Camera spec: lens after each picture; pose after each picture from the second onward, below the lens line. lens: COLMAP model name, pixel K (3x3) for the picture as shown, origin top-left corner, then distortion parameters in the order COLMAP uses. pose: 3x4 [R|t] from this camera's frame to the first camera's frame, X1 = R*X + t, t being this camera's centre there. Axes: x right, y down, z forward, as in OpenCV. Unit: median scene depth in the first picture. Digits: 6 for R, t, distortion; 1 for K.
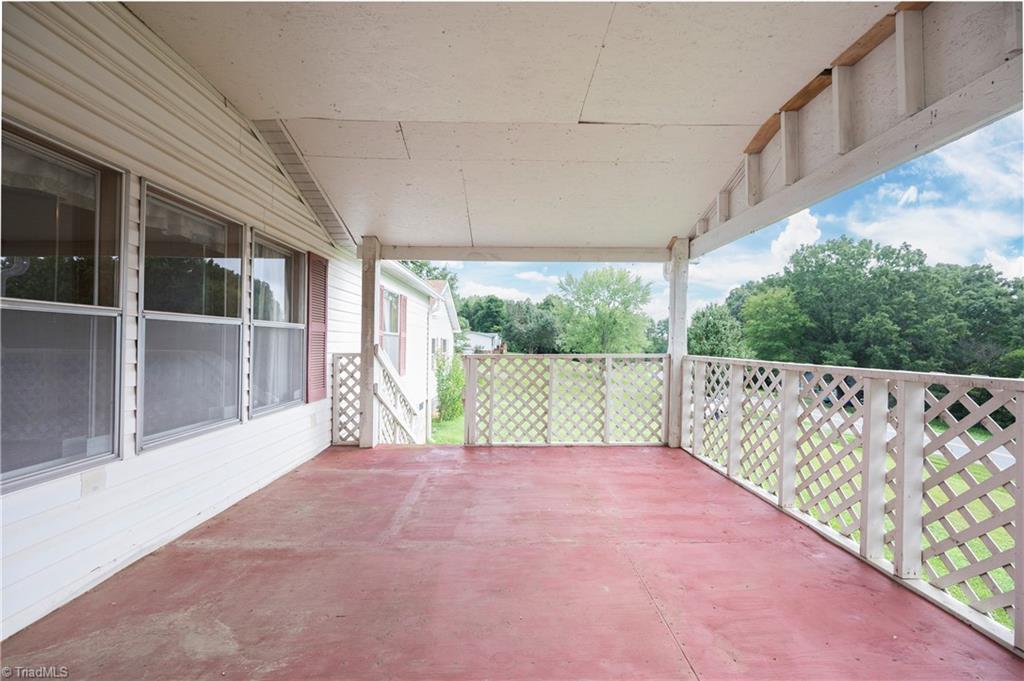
lens RADIAL K [[407.8, 0, 527.7], [0, 407.8, 343.0], [0, 0, 1]] dist [-0.000962, 0.000136]
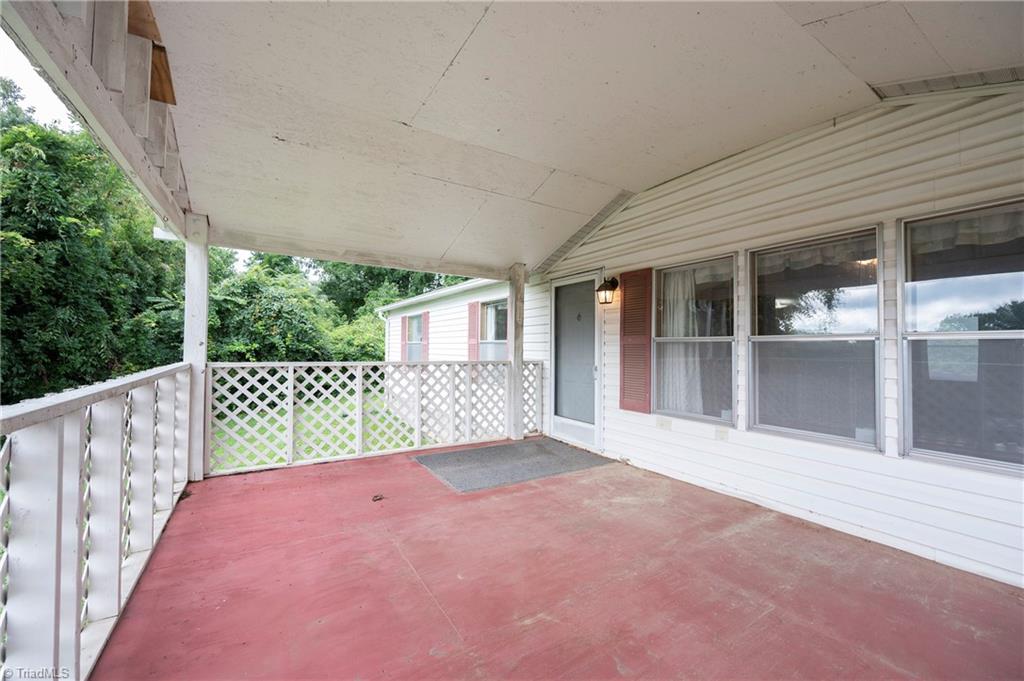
lens RADIAL K [[407.8, 0, 512.2], [0, 407.8, 338.1], [0, 0, 1]] dist [-0.000962, 0.000136]
pose [[-0.866209, -0.028283, -0.498881, 0.554901], [-0.019147, 0.999542, -0.023423, -0.026235], [0.499316, -0.010737, -0.866354, 1.756219]]
